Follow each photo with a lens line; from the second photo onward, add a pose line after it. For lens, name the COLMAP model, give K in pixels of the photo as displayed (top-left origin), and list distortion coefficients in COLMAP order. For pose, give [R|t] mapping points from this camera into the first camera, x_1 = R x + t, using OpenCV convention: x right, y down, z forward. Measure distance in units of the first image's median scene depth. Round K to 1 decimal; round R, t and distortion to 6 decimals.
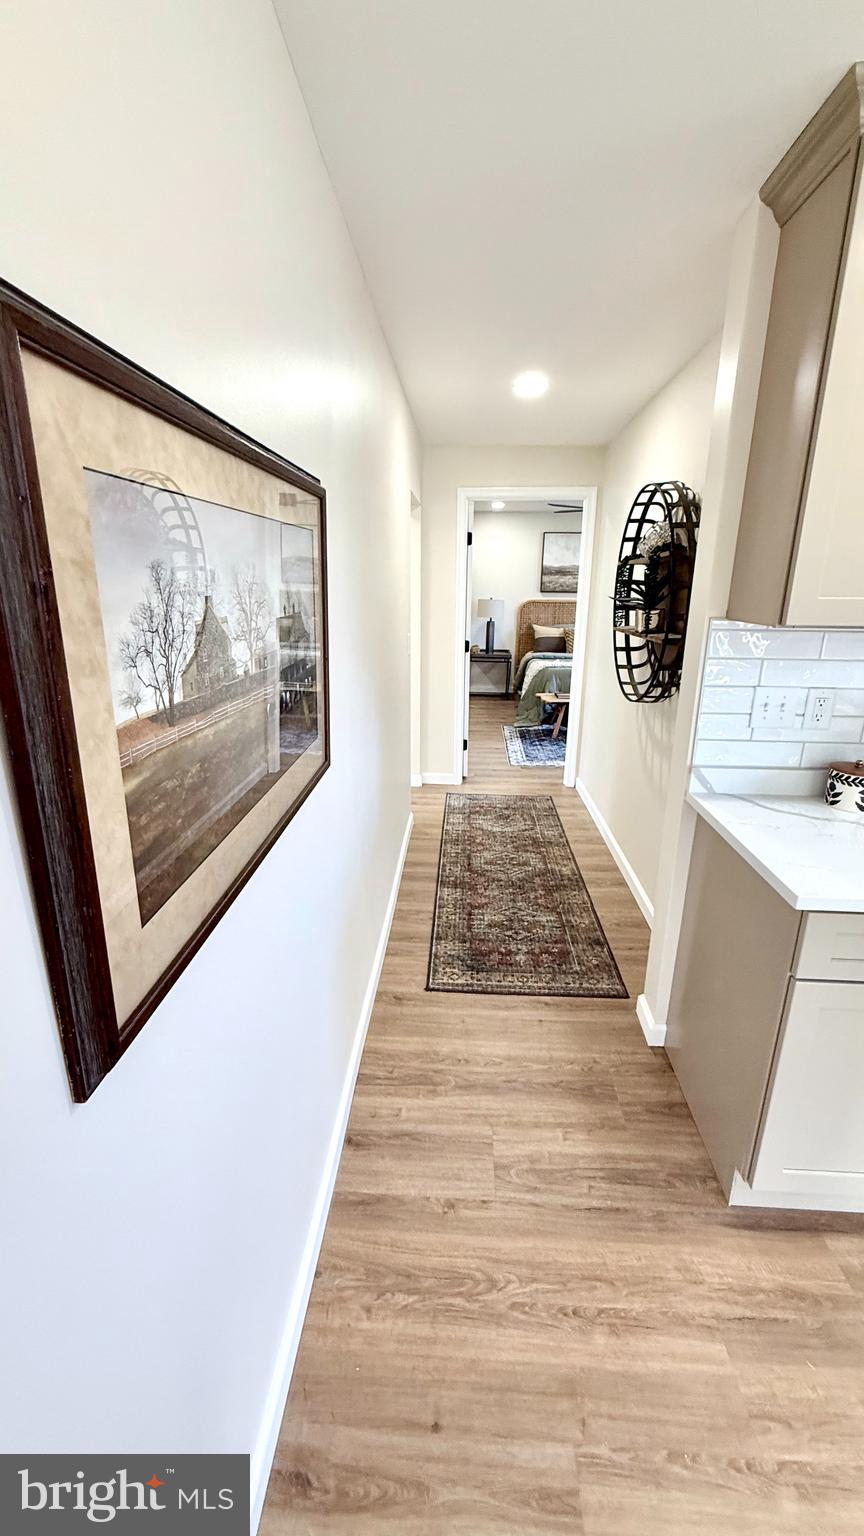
lens RADIAL K [[609.3, 0, 433.1], [0, 609.3, 759.5], [0, 0, 1]] dist [-0.001038, -0.000184]
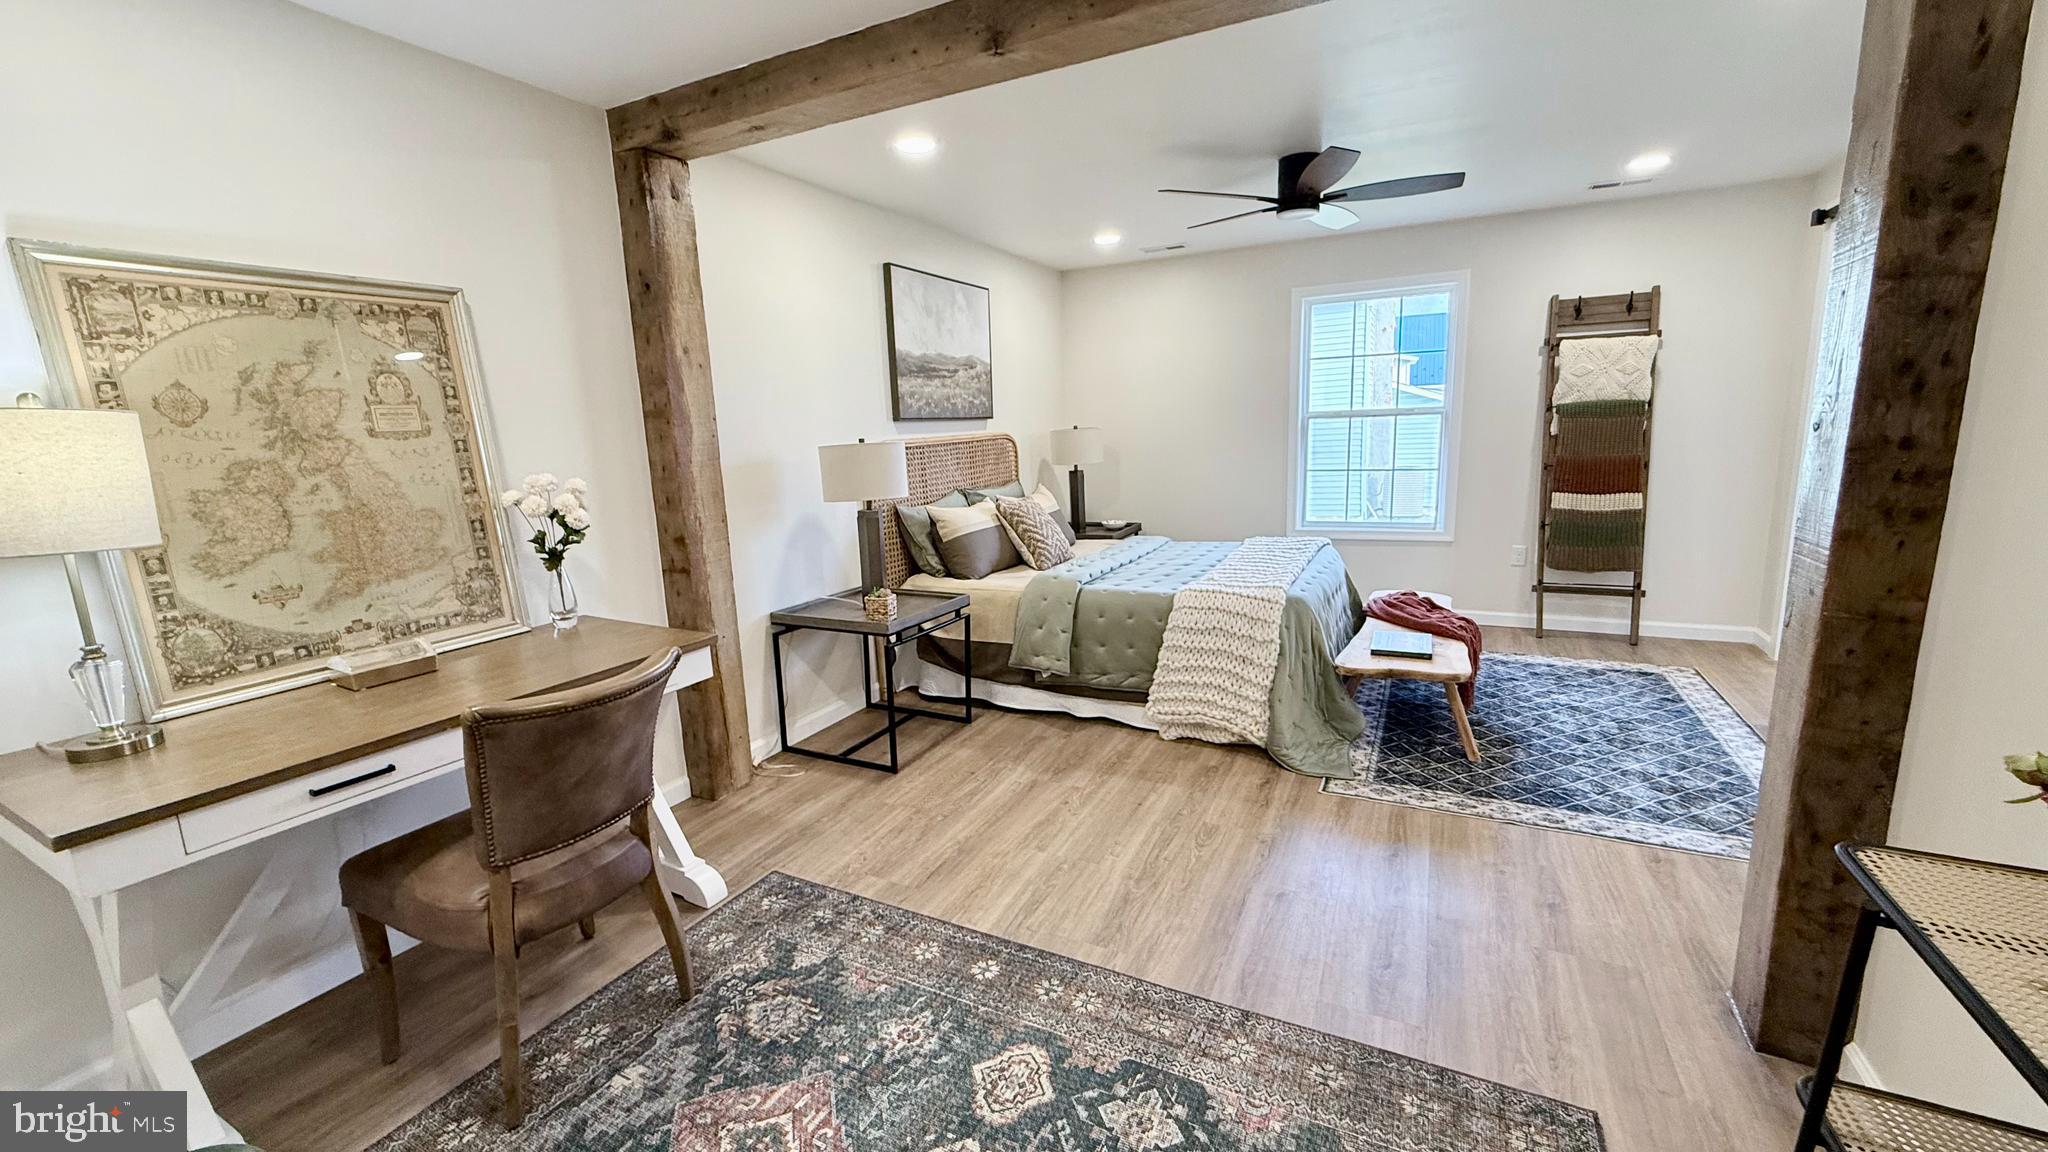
lens RADIAL K [[812.4, 0, 1017.4], [0, 812.4, 577.7], [0, 0, 1]] dist [-0.001038, -0.000184]
pose [[0.415613, -0.200067, 0.887265, -0.260090], [0.302521, 0.950374, 0.072590, -0.199733], [-0.857757, 0.238247, 0.455513, 0.742248]]
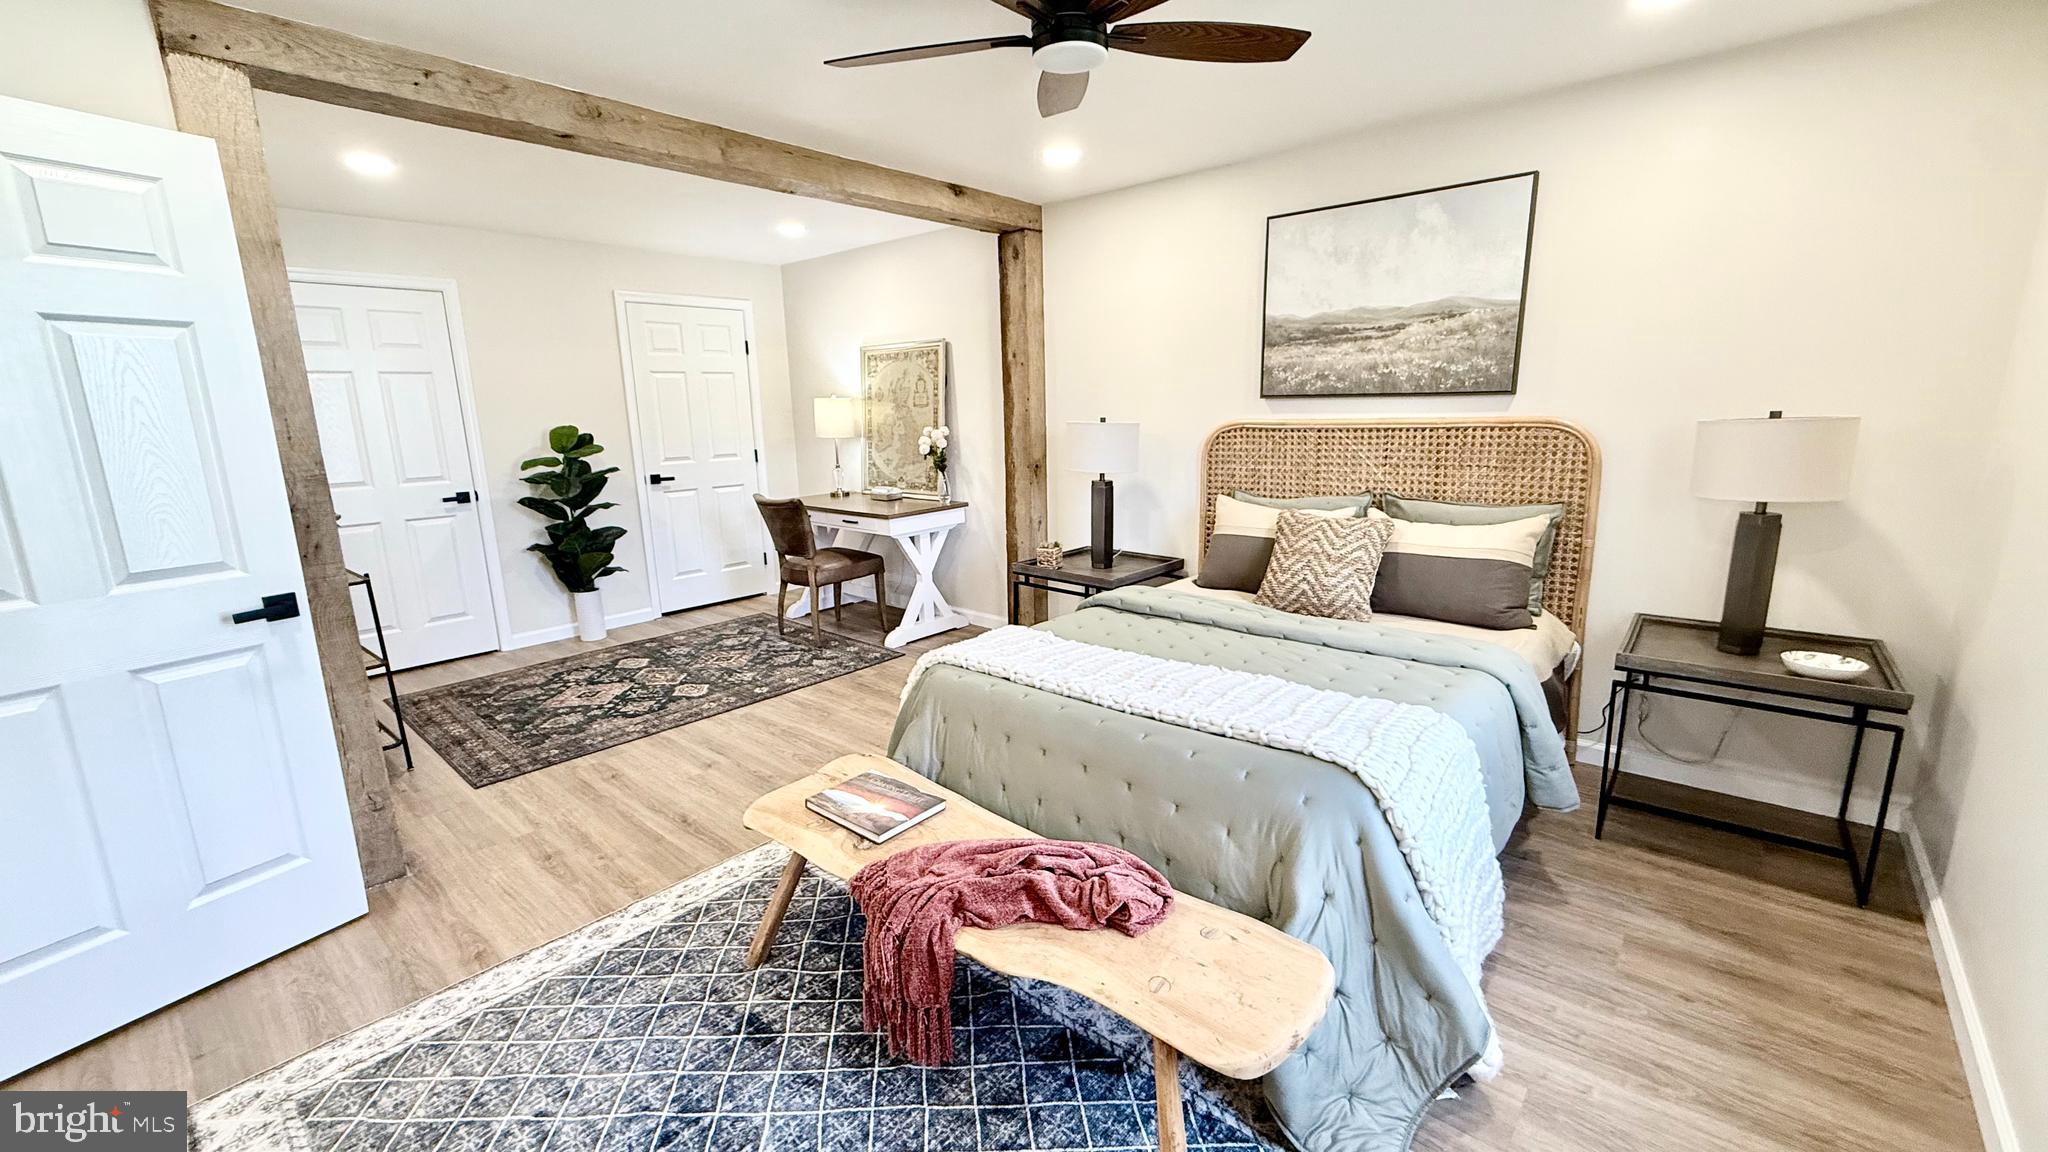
lens RADIAL K [[812.4, 0, 1022.6], [0, 812.4, 576.2], [0, 0, 1]] dist [-0.001038, -0.000184]
pose [[0.778906, 0.100385, -0.619054, 0.363370], [-0.145378, 0.989120, -0.022523, -0.151461], [0.610058, 0.107540, 0.785025, 0.589940]]
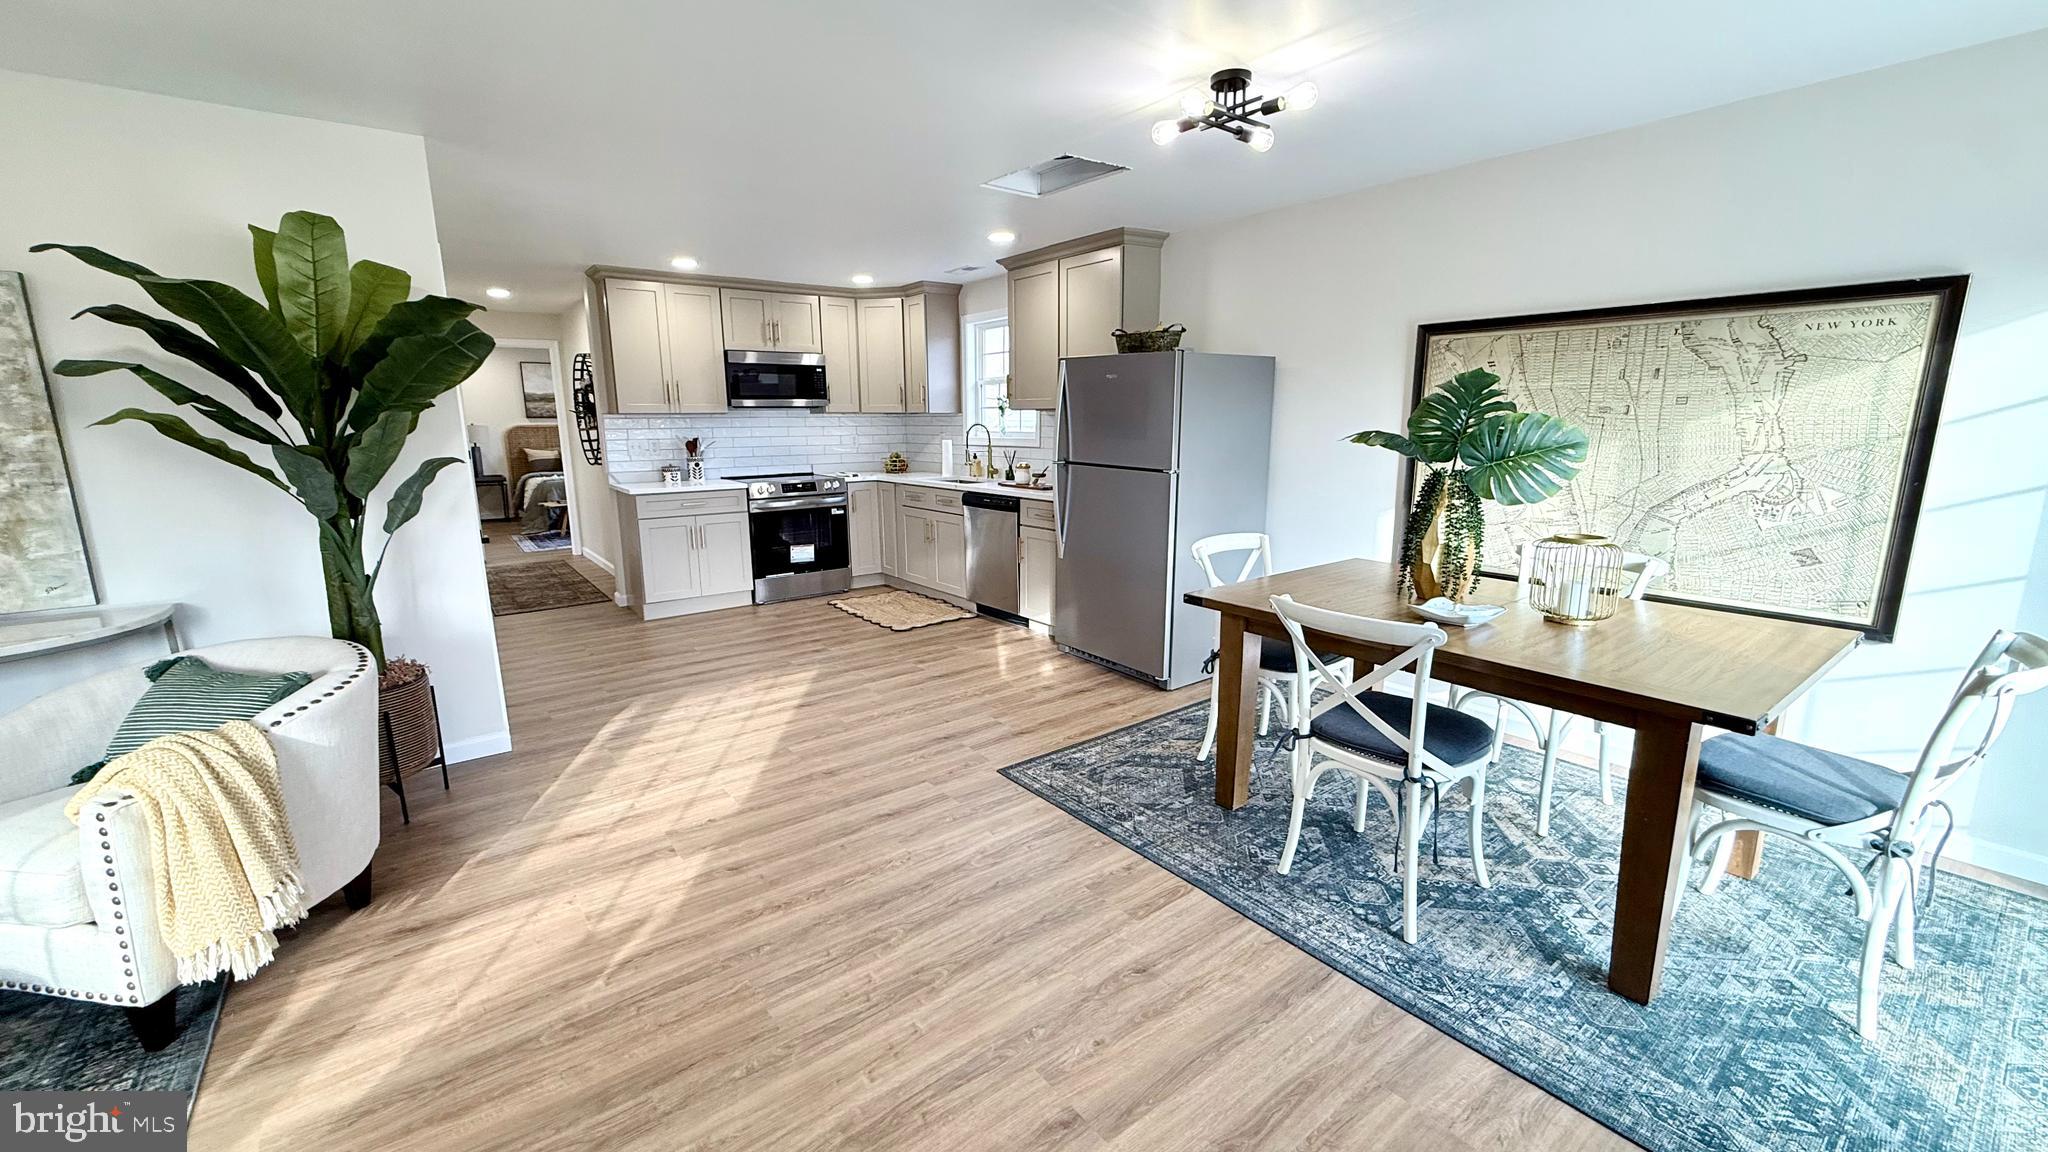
lens RADIAL K [[812.4, 0, 1023.9], [0, 812.4, 577.7], [0, 0, 1]] dist [-0.001038, -0.000184]
pose [[0.758116, -0.142739, 0.636306, -0.106104], [0.195783, 0.980557, -0.013298, 0.186069], [-0.622036, 0.134659, 0.771322, -0.590073]]
